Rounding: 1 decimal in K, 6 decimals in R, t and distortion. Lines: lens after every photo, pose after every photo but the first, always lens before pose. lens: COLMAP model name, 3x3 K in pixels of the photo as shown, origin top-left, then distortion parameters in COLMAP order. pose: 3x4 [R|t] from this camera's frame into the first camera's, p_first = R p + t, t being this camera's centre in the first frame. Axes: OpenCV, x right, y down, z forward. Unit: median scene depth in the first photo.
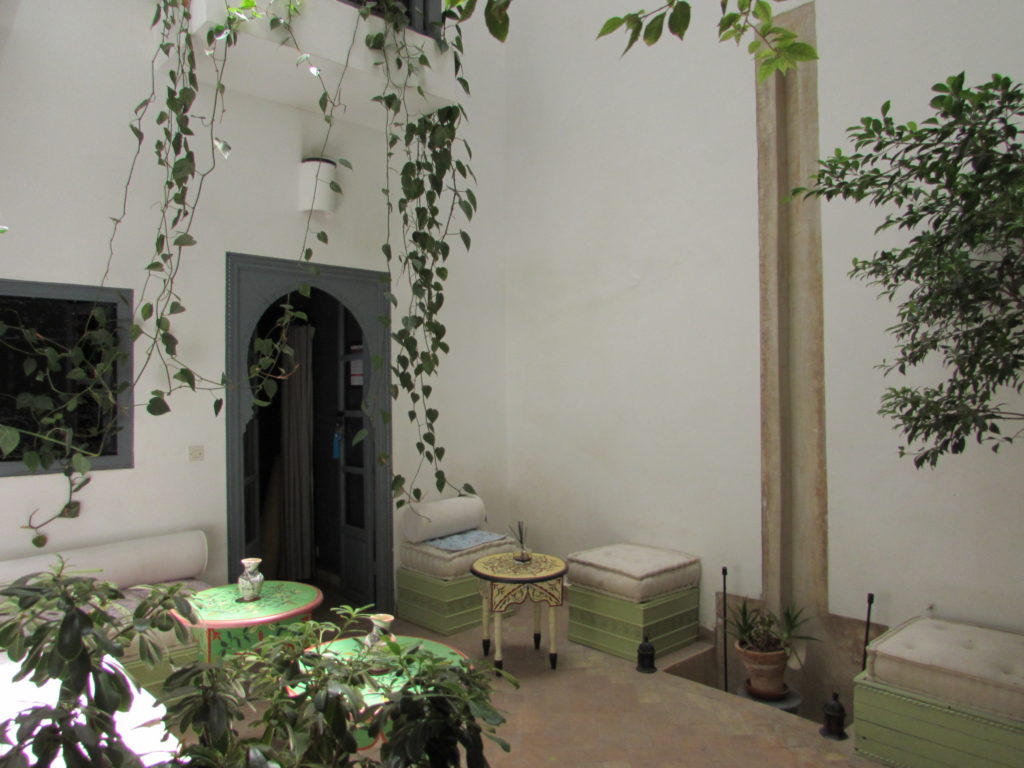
lens RADIAL K [[724.0, 0, 512.0], [0, 724.0, 384.0], [0, 0, 1]] dist [-0.039201, 0.016051]
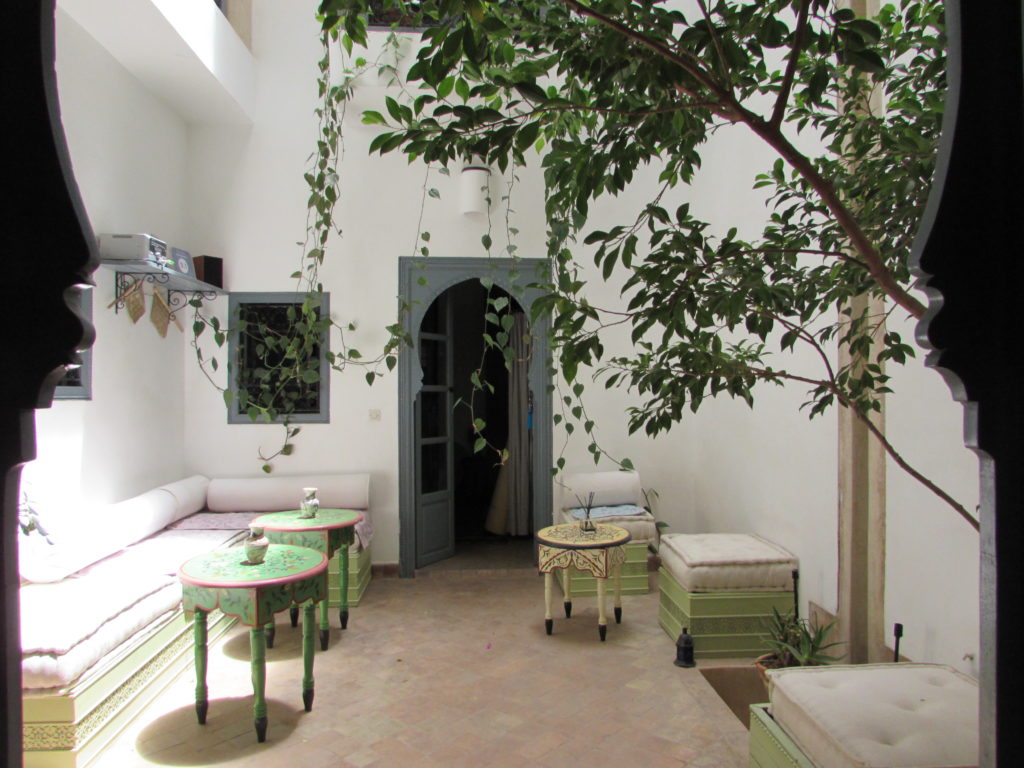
lens RADIAL K [[724.0, 0, 512.0], [0, 724.0, 384.0], [0, 0, 1]] dist [-0.039201, 0.016051]
pose [[0.774056, 0.002557, -0.633112, 0.604227], [0.005641, 0.999924, 0.010934, 0.028963], [0.633092, -0.012035, 0.773983, 0.155822]]
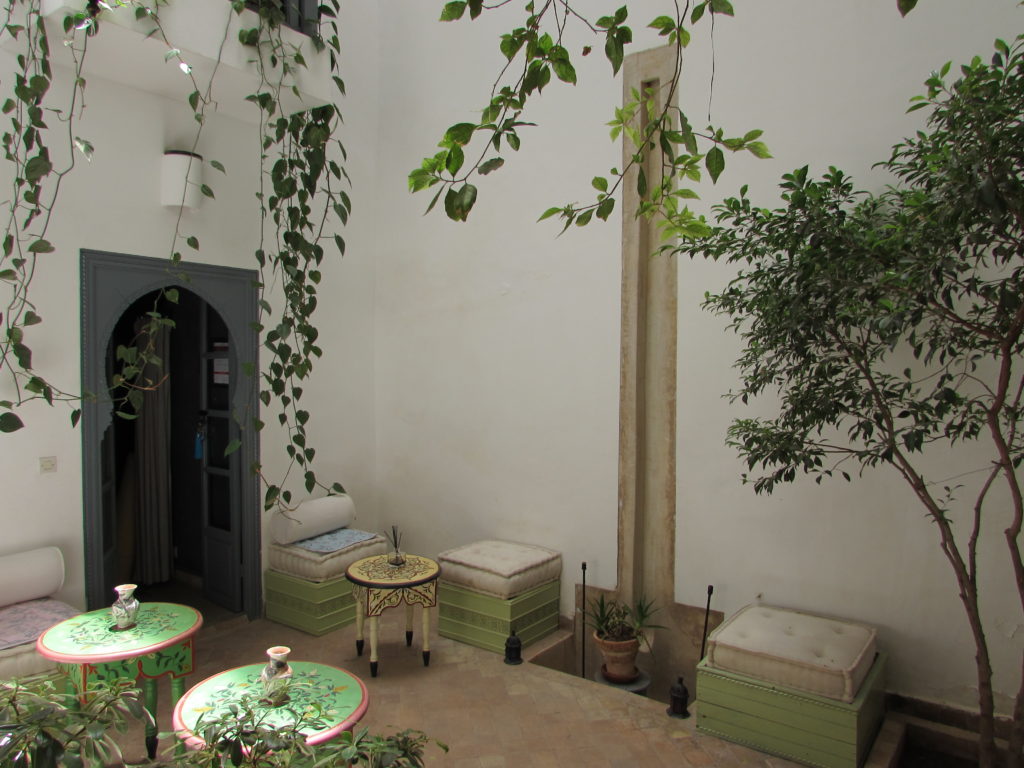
lens RADIAL K [[724.0, 0, 512.0], [0, 724.0, 384.0], [0, 0, 1]] dist [-0.039201, 0.016051]
pose [[0.979242, 0.009234, 0.202486, -0.037094], [-0.018415, 0.998883, 0.043507, -0.063978], [-0.201858, -0.046332, 0.978318, -0.033946]]
